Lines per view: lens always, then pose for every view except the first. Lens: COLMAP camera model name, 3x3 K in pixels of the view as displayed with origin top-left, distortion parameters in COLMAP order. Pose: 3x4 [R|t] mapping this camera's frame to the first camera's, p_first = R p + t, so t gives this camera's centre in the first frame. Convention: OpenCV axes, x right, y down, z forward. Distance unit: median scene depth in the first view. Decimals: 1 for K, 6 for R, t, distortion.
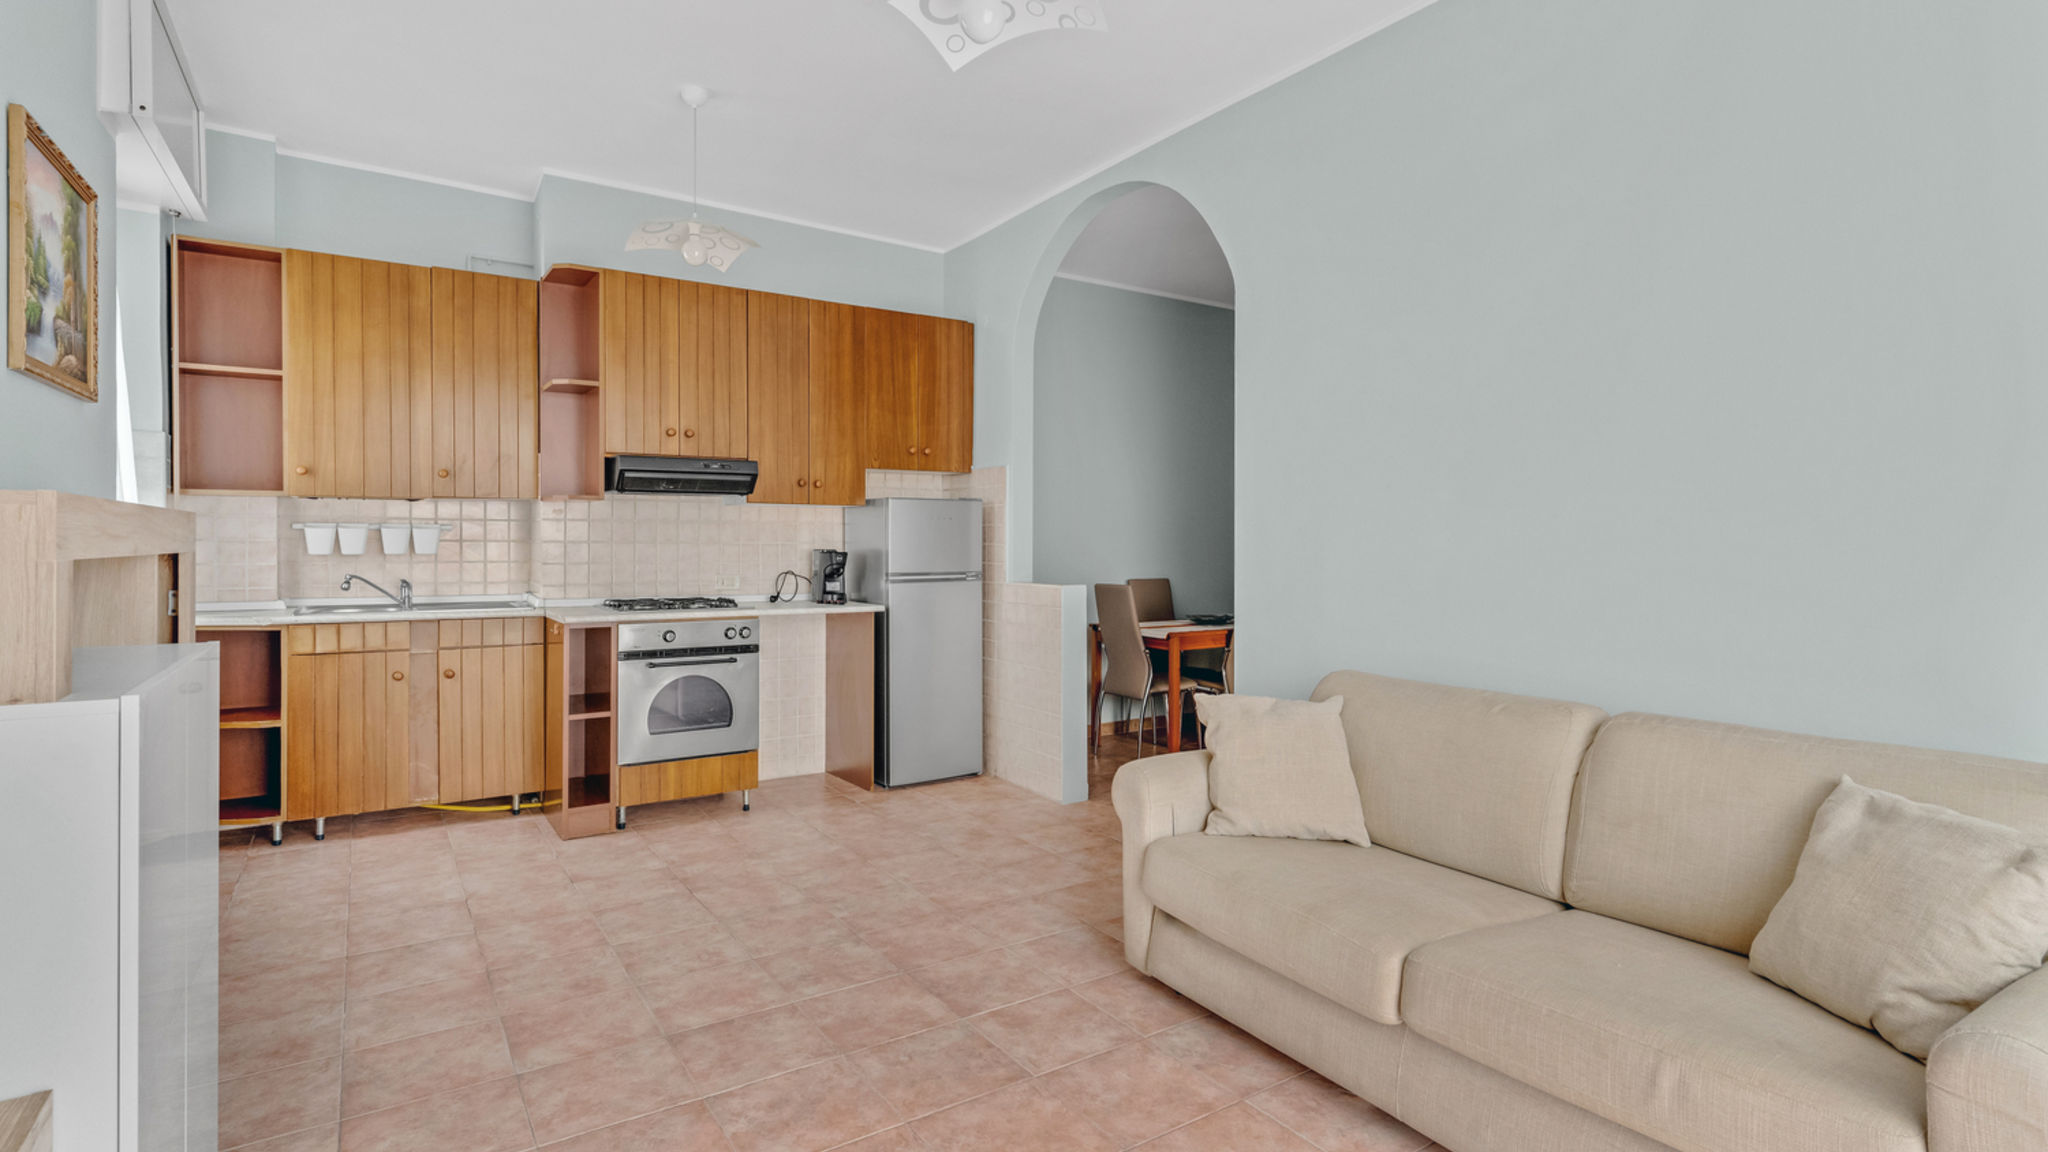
lens RADIAL K [[984.2, 0, 1027.1], [0, 984.2, 556.0], [0, 0, 1]] dist [0.003681, -0.002702]
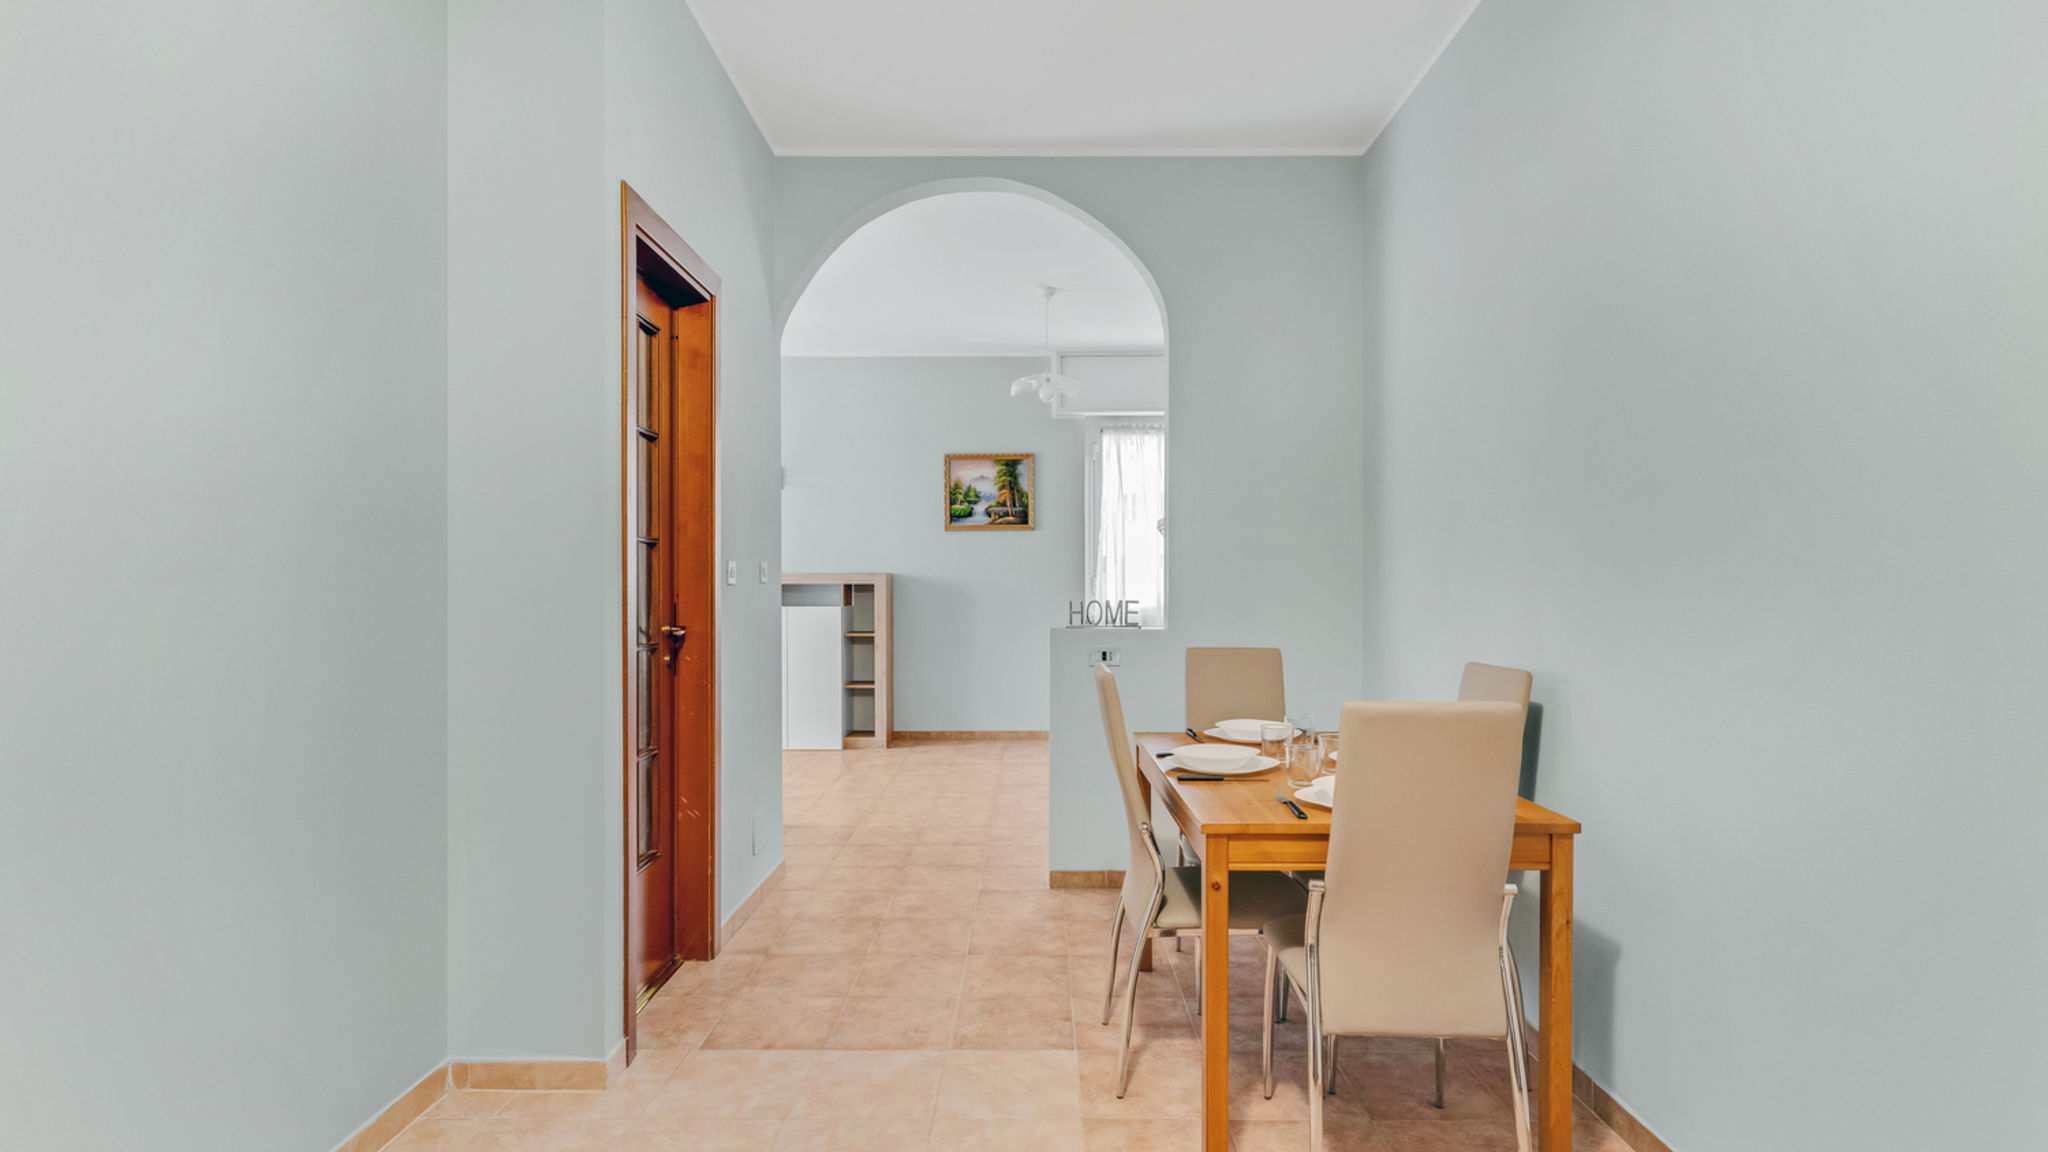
lens RADIAL K [[984.2, 0, 1018.7], [0, 984.2, 592.2], [0, 0, 1]] dist [0.003681, -0.002702]
pose [[-0.568801, 0.002174, -0.822472, 0.846772], [-0.019080, 0.999692, 0.015838, -0.016998], [0.822254, 0.024702, -0.568585, 1.617179]]
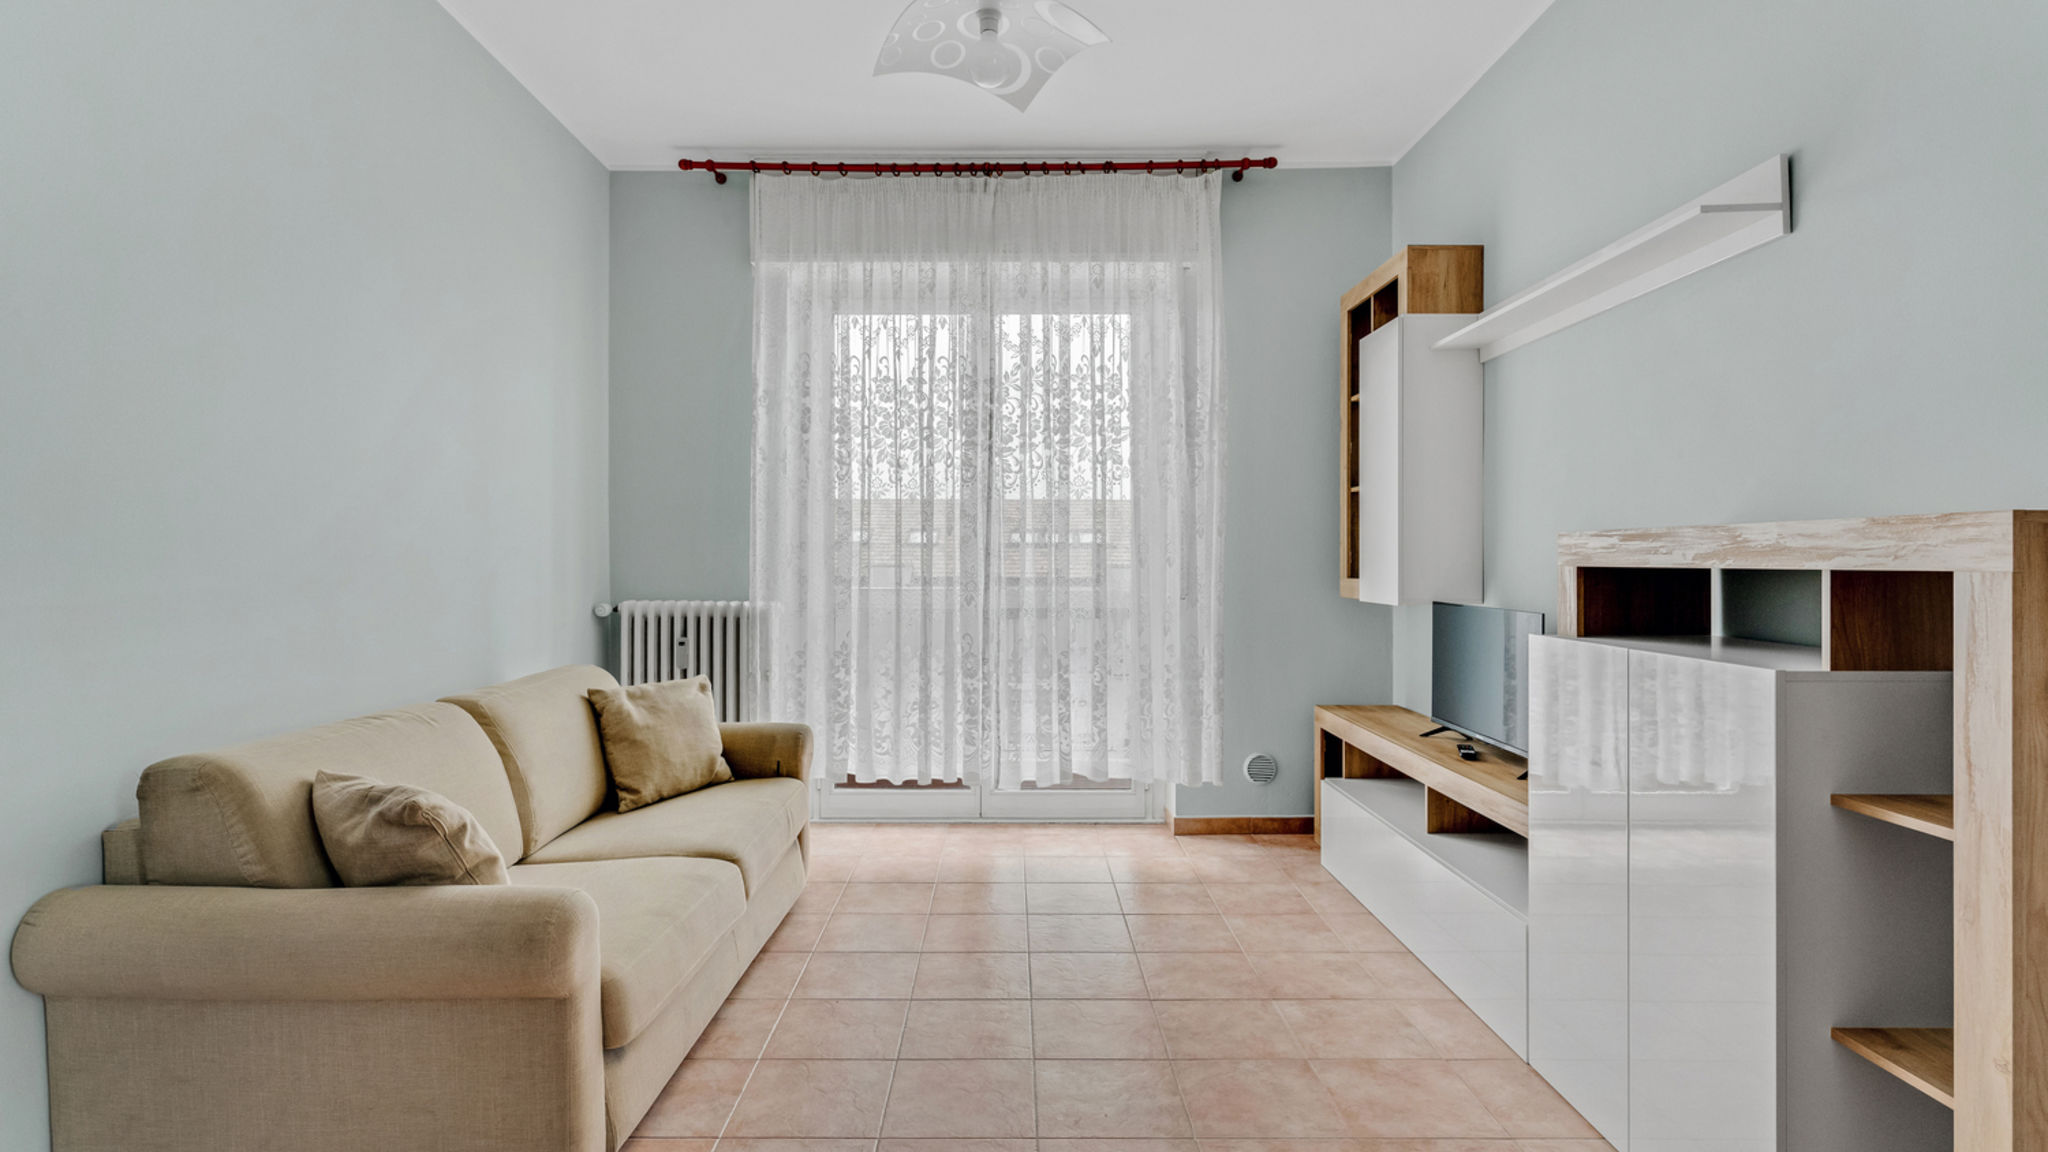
lens RADIAL K [[984.2, 0, 1013.5], [0, 984.2, 582.1], [0, 0, 1]] dist [0.003681, -0.002702]
pose [[-0.833237, -0.019866, 0.552559, -0.313918], [-0.000009, 0.999355, 0.035916, -0.008800], [-0.552916, 0.029921, -0.832700, 0.893652]]
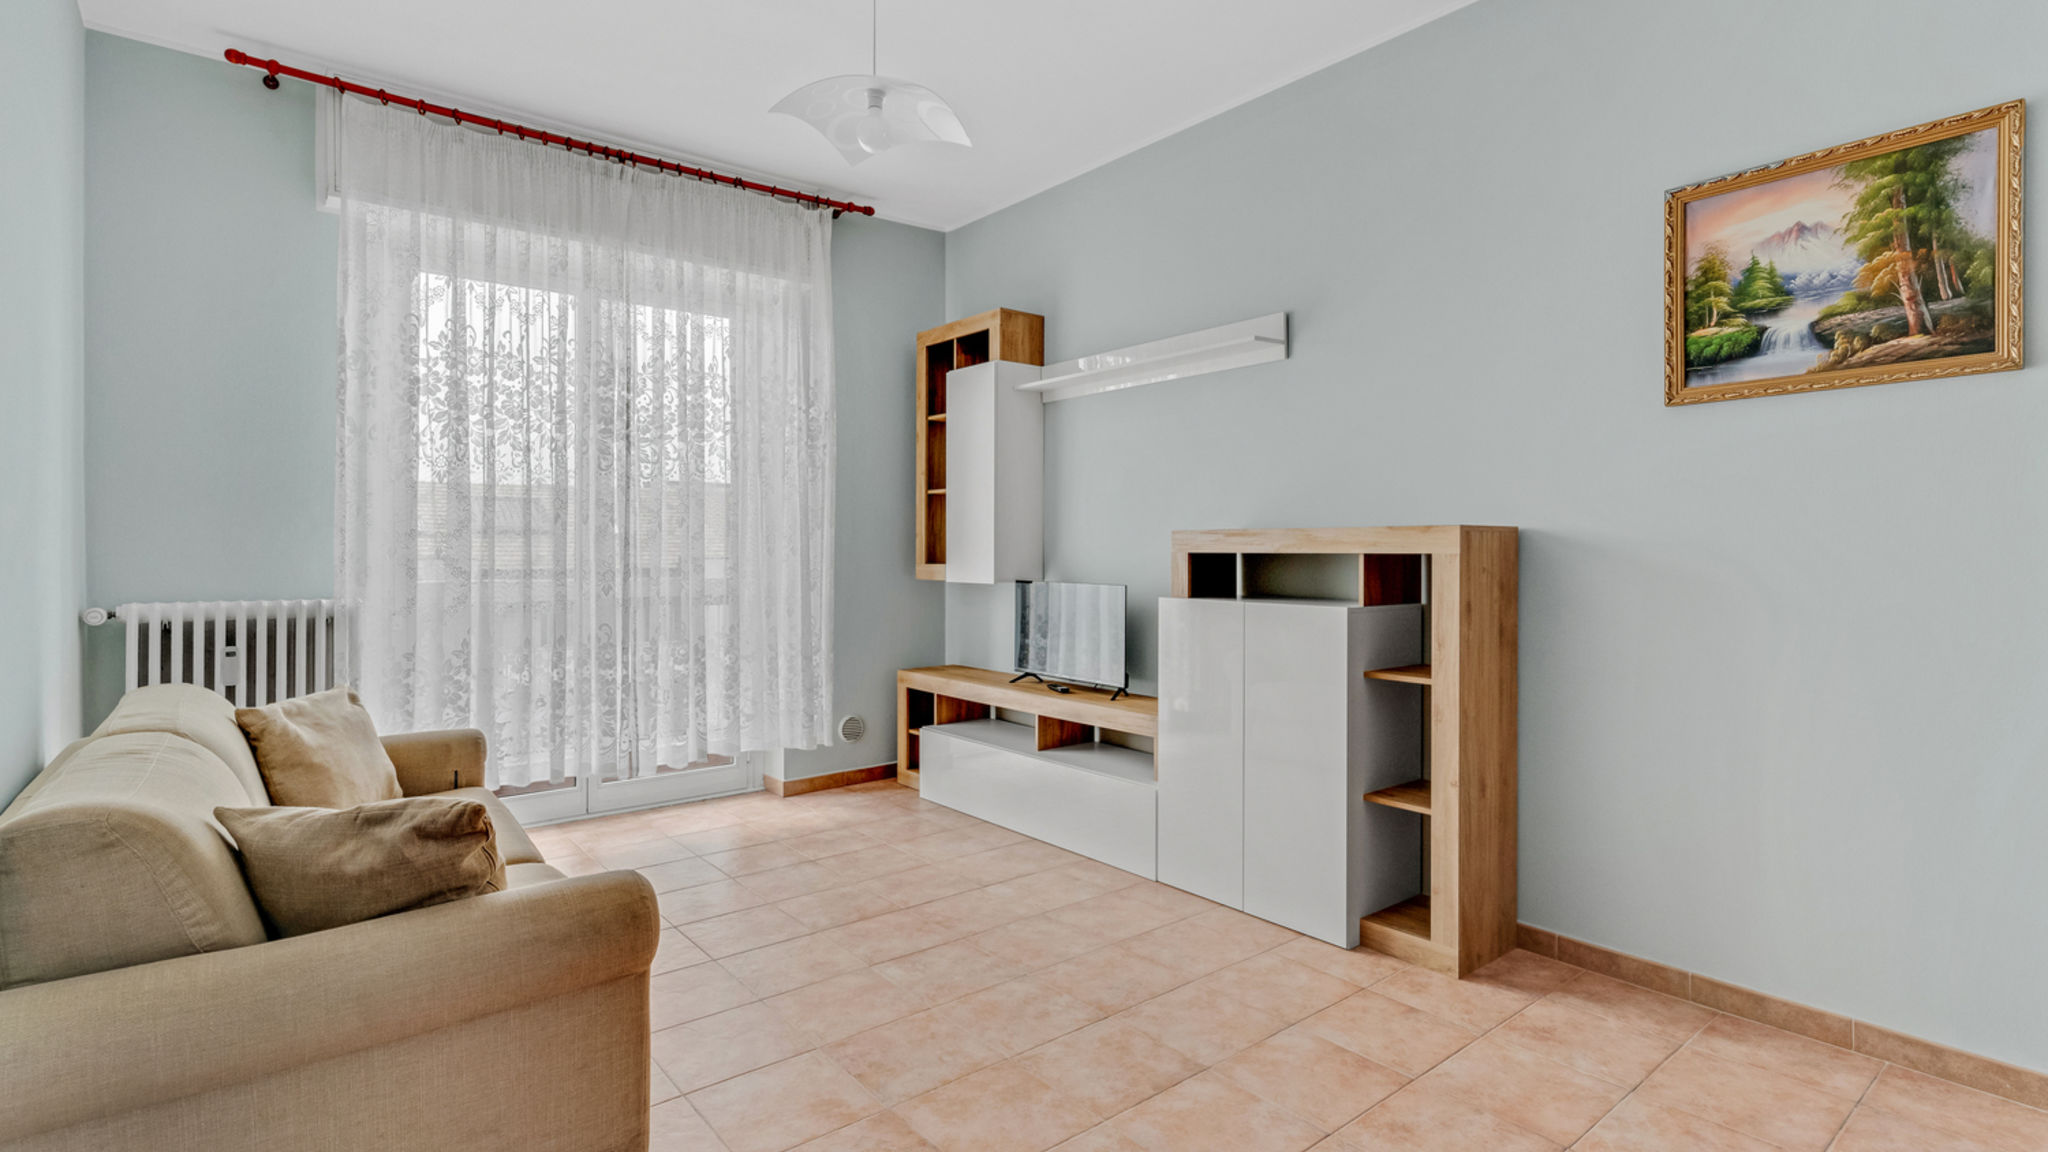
lens RADIAL K [[984.2, 0, 1019.1], [0, 984.2, 571.9], [0, 0, 1]] dist [0.003681, -0.002702]
pose [[-0.995685, -0.005152, -0.092657, -0.056501], [-0.008455, 0.999342, 0.035282, -0.010453], [0.092415, 0.035913, -0.995073, 1.095100]]
